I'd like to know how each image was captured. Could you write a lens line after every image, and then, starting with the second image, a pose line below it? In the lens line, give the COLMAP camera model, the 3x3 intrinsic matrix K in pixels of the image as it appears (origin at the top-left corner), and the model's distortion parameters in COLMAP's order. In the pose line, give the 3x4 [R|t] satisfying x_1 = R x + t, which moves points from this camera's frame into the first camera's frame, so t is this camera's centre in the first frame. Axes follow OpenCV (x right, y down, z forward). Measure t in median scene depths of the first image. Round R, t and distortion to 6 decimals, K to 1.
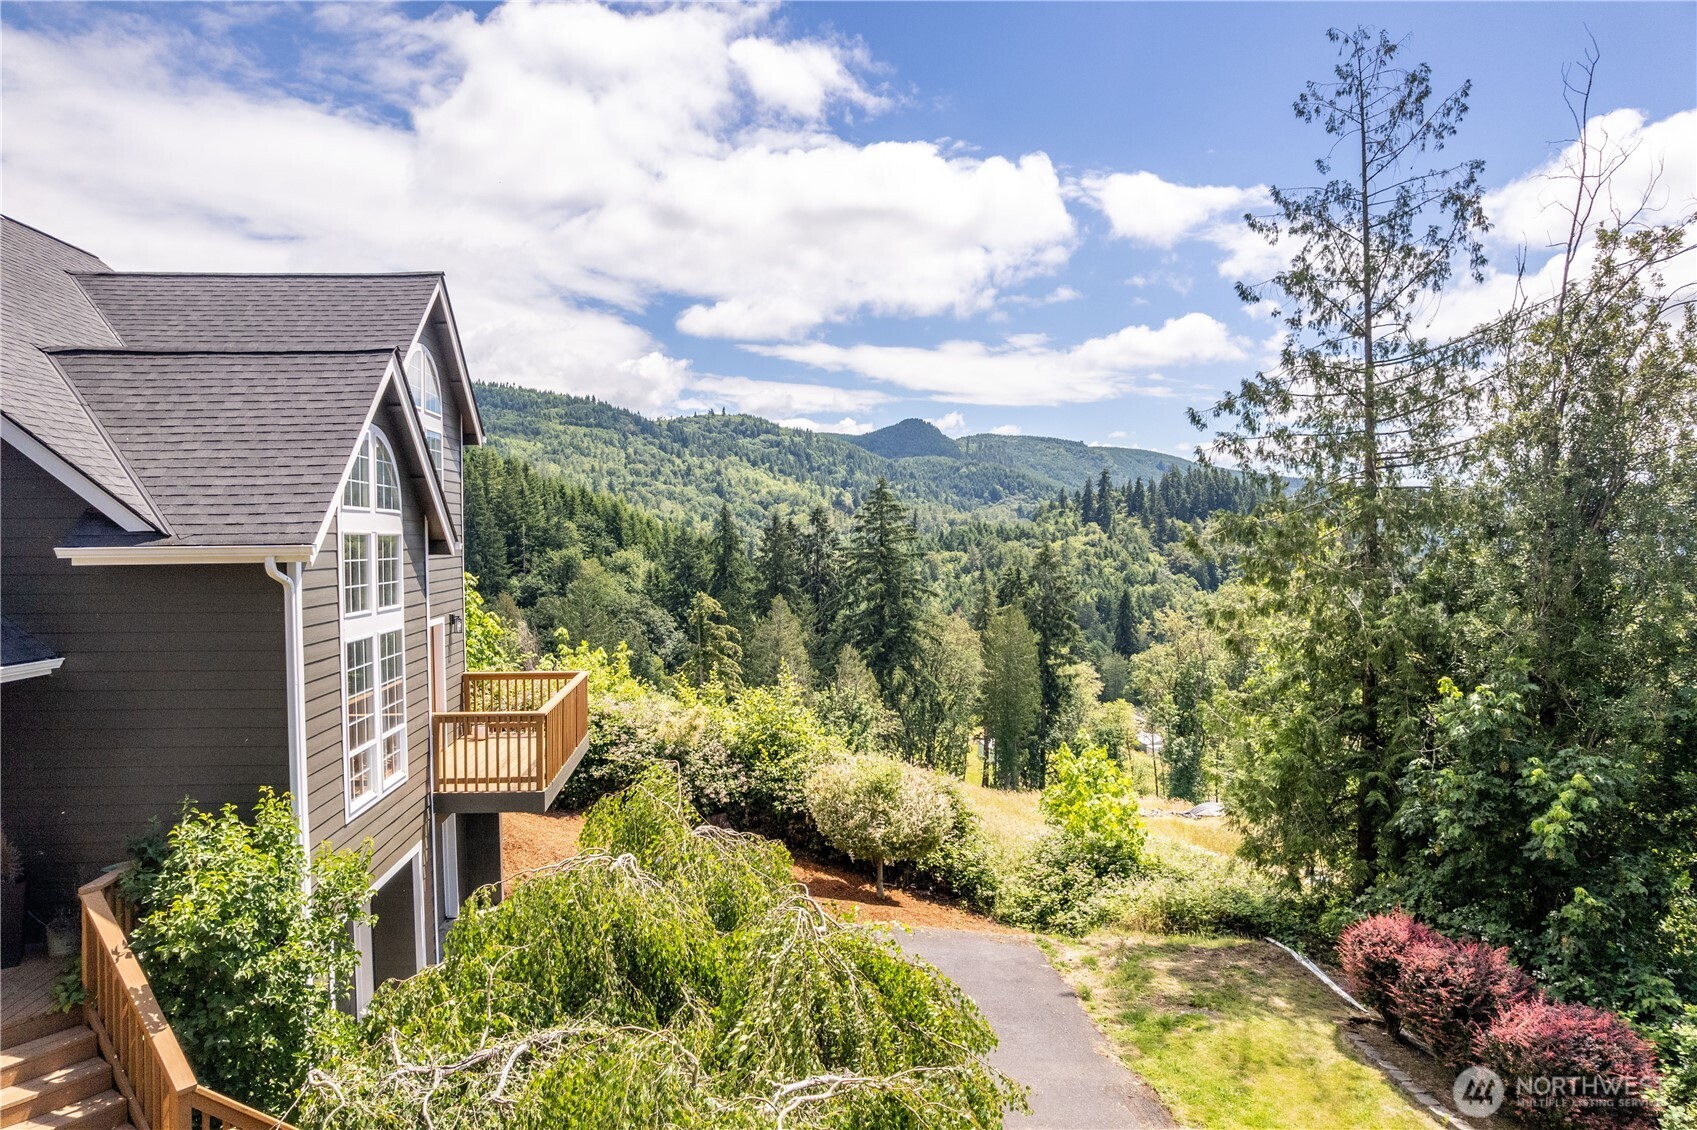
lens RADIAL K [[1087.4, 0, 859.5], [0, 1087.4, 552.3], [0, 0, 1]] dist [-0.049805, 0.011437]
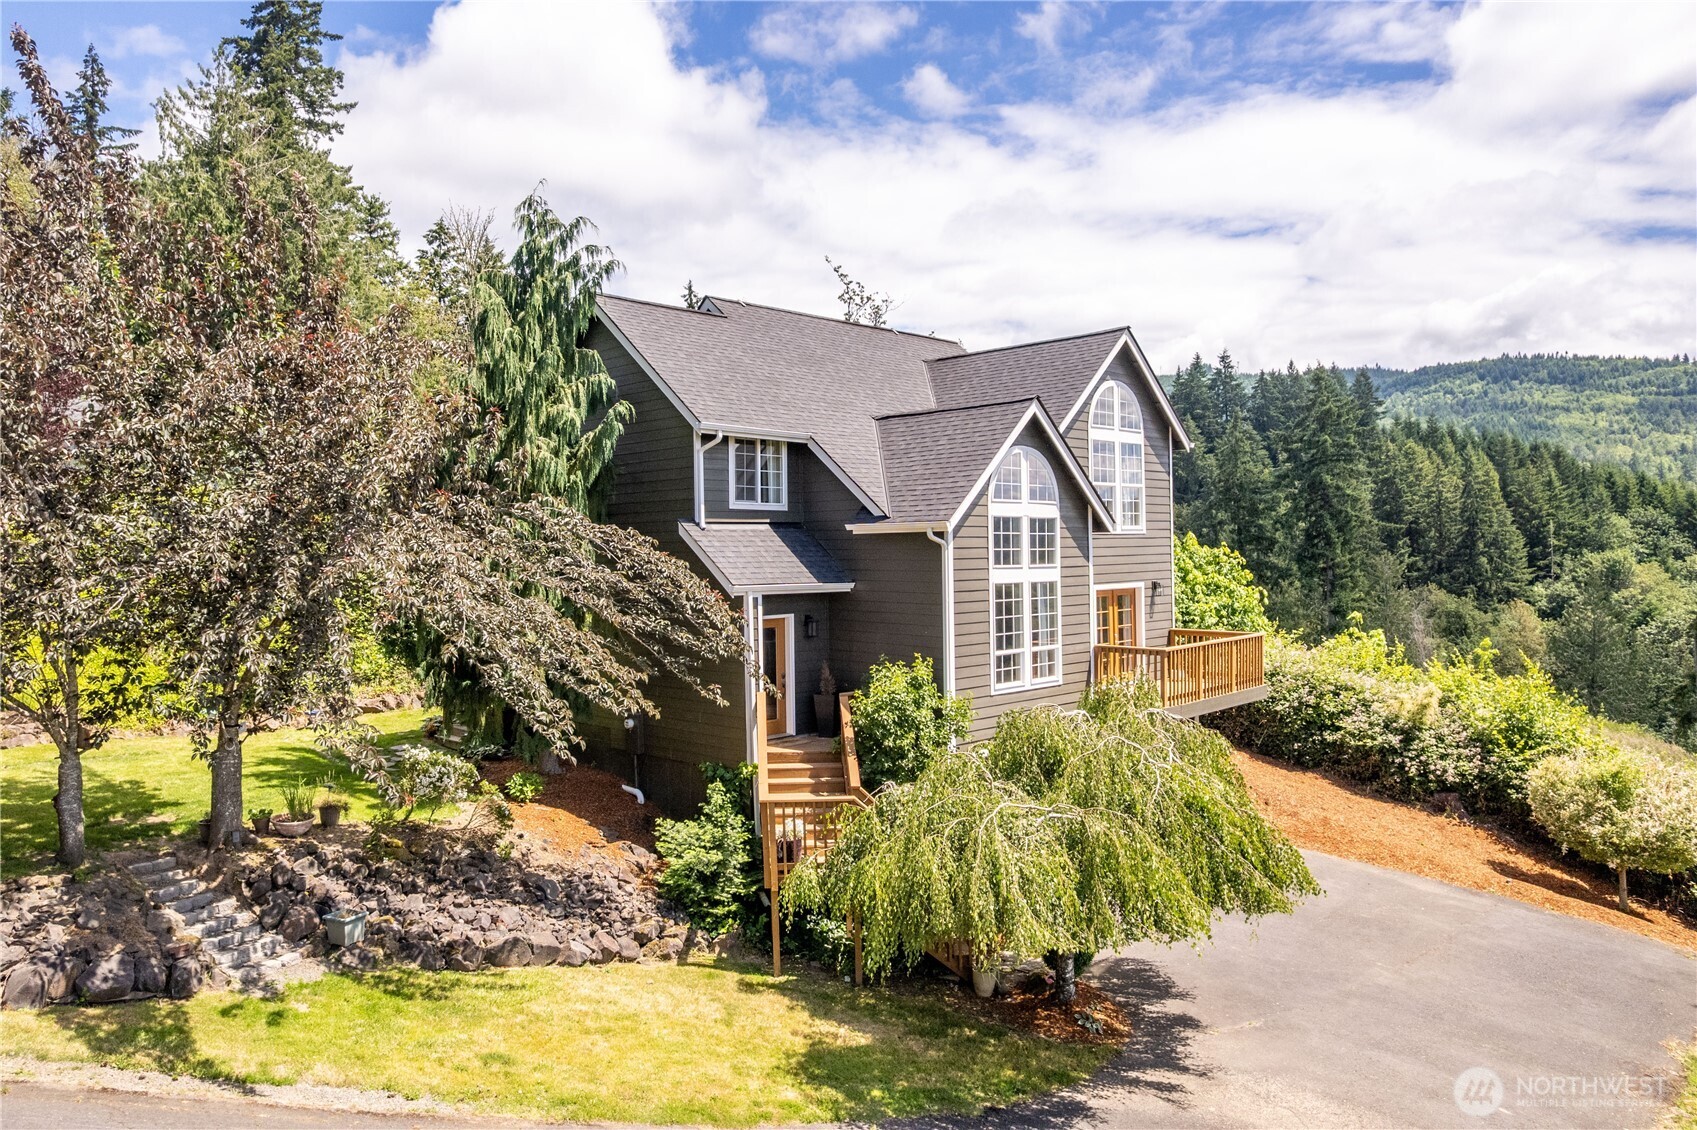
lens RADIAL K [[1174.1, 0, 801.0], [0, 1174.1, 536.8], [0, 0, 1]] dist [-0.058735, 0.043575]
pose [[0.619955, -0.006897, -0.784607, 0.342648], [-0.005837, 0.999893, -0.013402, 0.018336], [0.784616, 0.012889, 0.619849, -0.155297]]
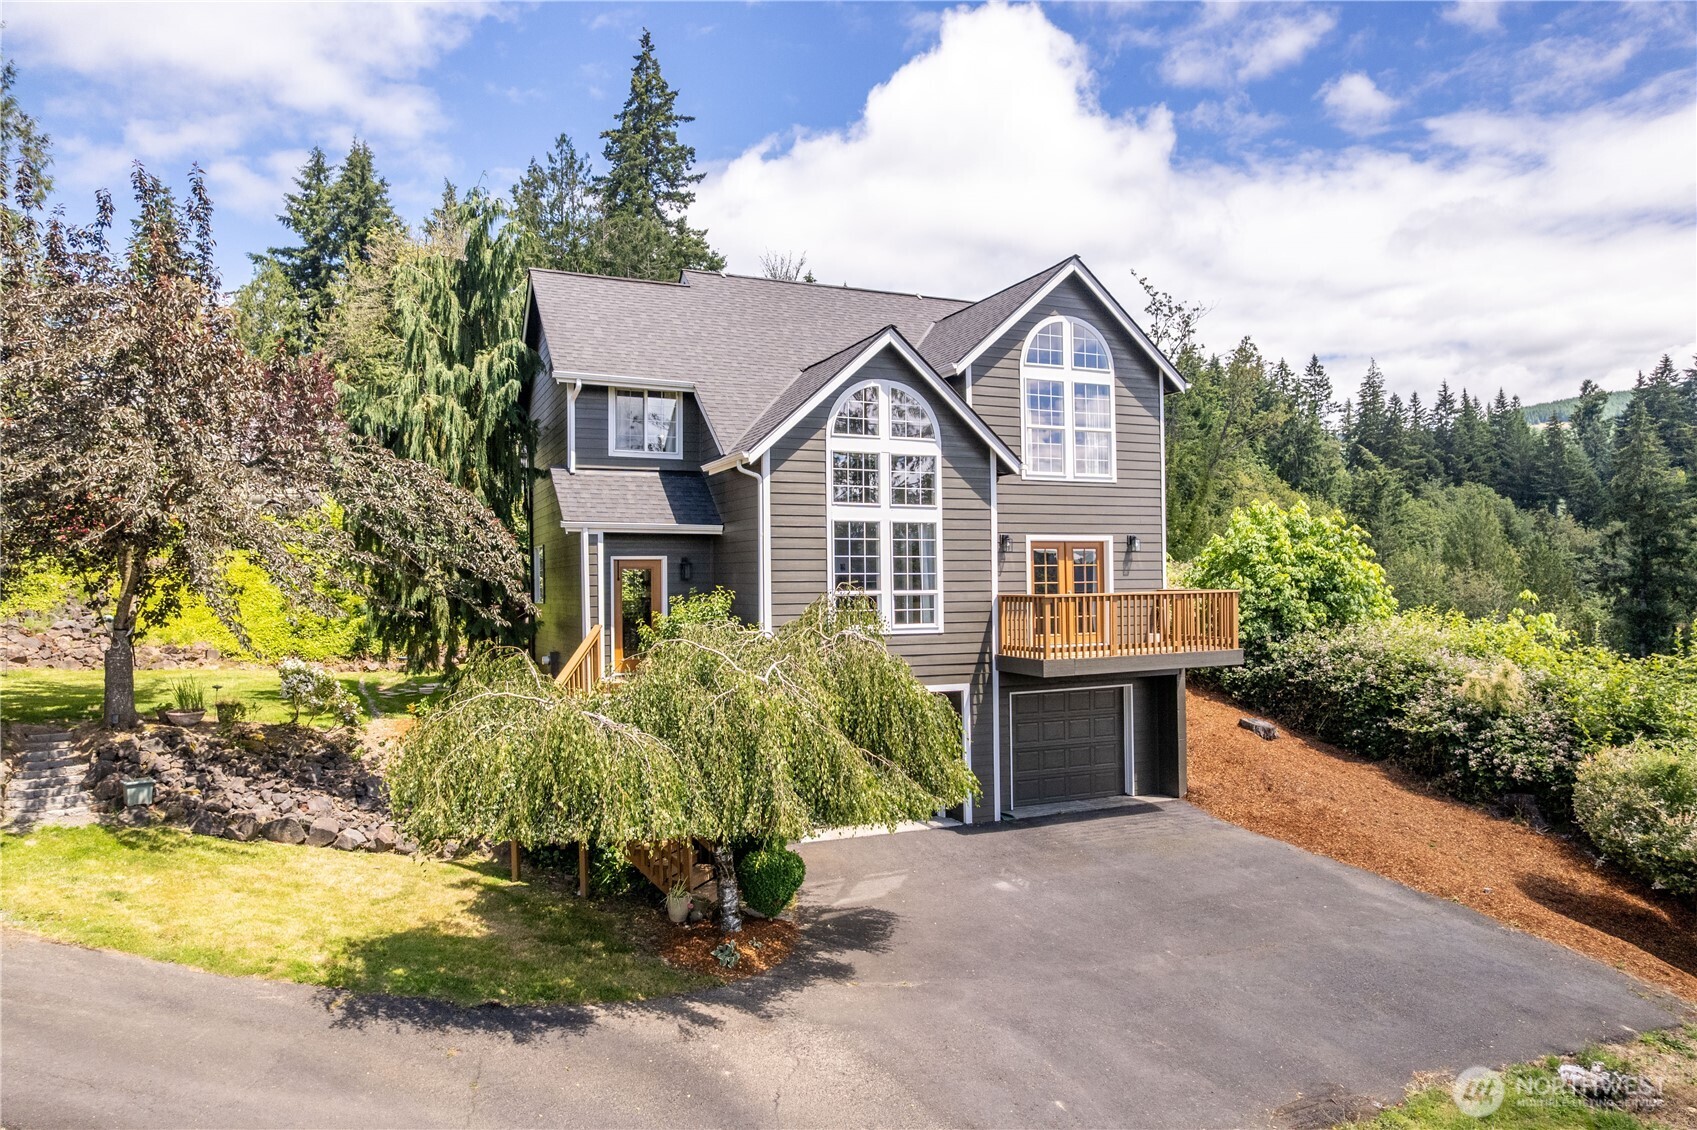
lens RADIAL K [[1087.4, 0, 845.8], [0, 1087.4, 580.8], [0, 0, 1]] dist [-0.049805, 0.011437]
pose [[0.307348, 0.001378, -0.951596, 0.485969], [-0.007507, 0.999971, -0.000976, 0.080985], [0.951568, 0.007444, 0.307349, 0.245364]]
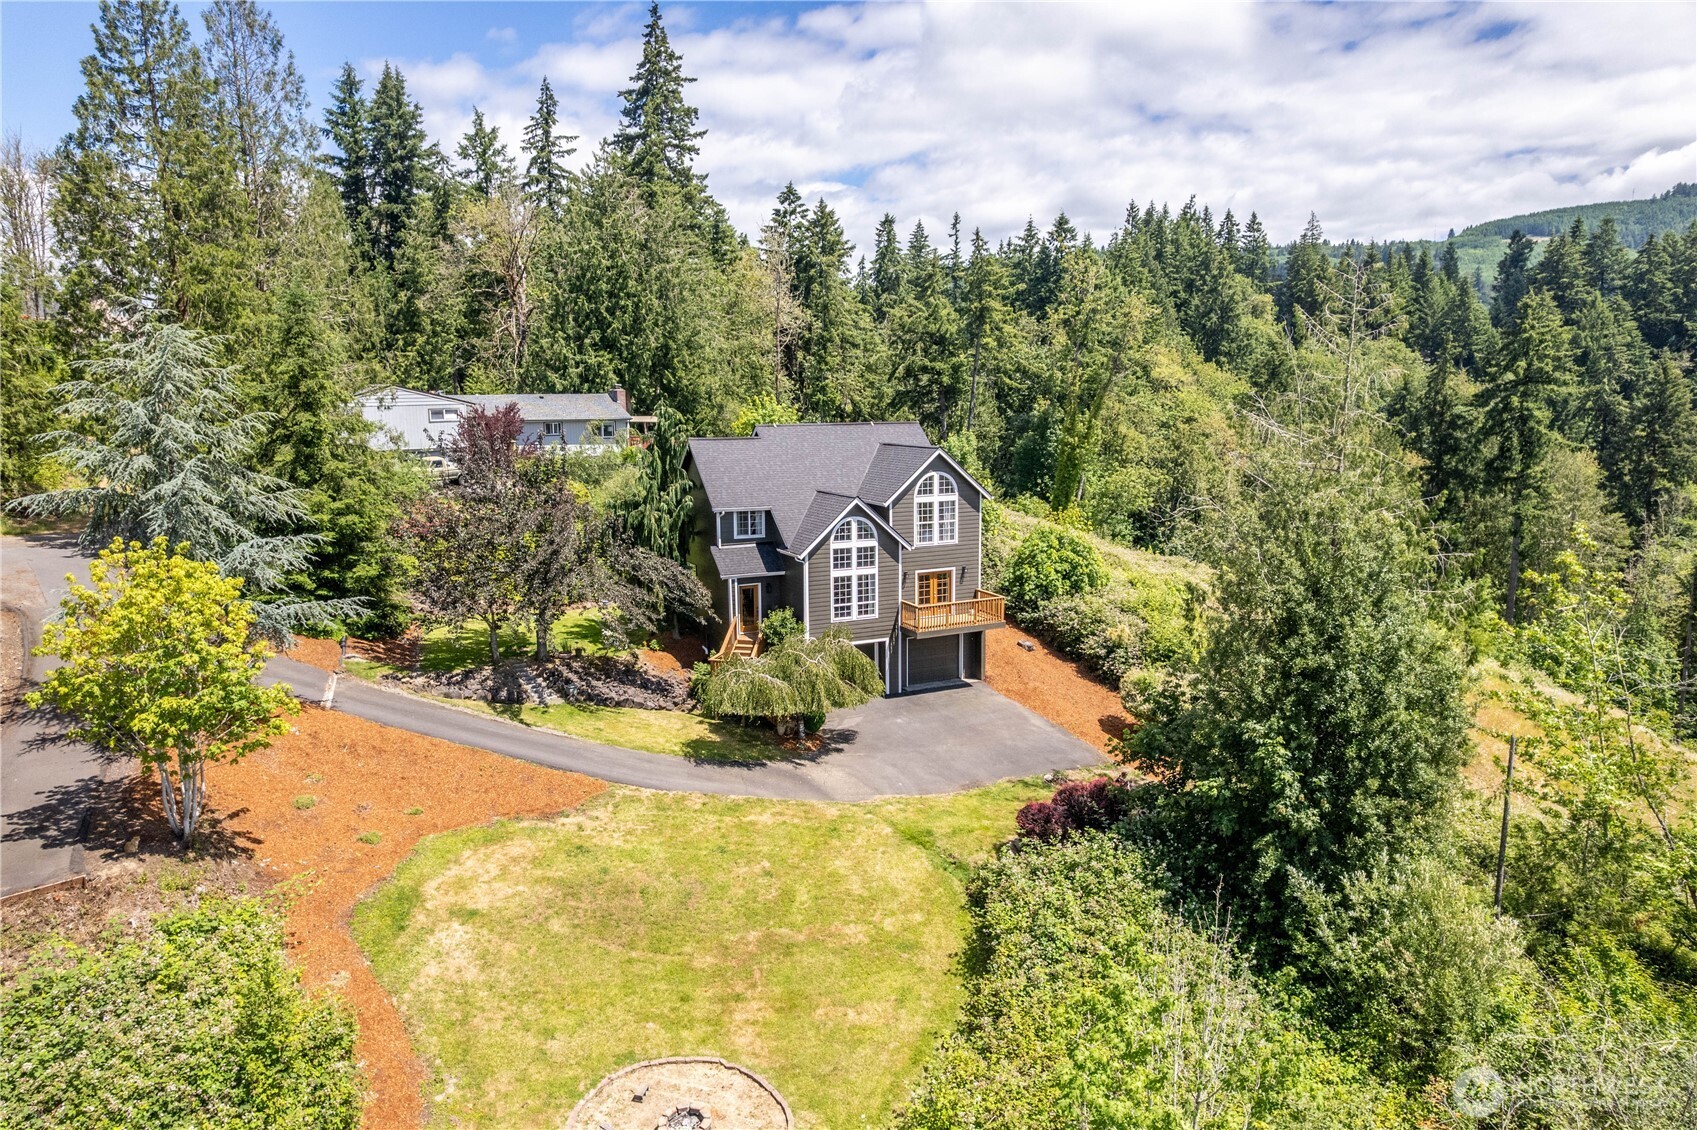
lens RADIAL K [[1087.4, 0, 844.8], [0, 1087.4, 616.7], [0, 0, 1]] dist [-0.049805, 0.011437]
pose [[0.334248, 0.202437, -0.920488, 1.478359], [-0.011377, 0.977456, 0.210834, -0.280528], [0.942416, -0.059998, 0.329016, -0.121595]]
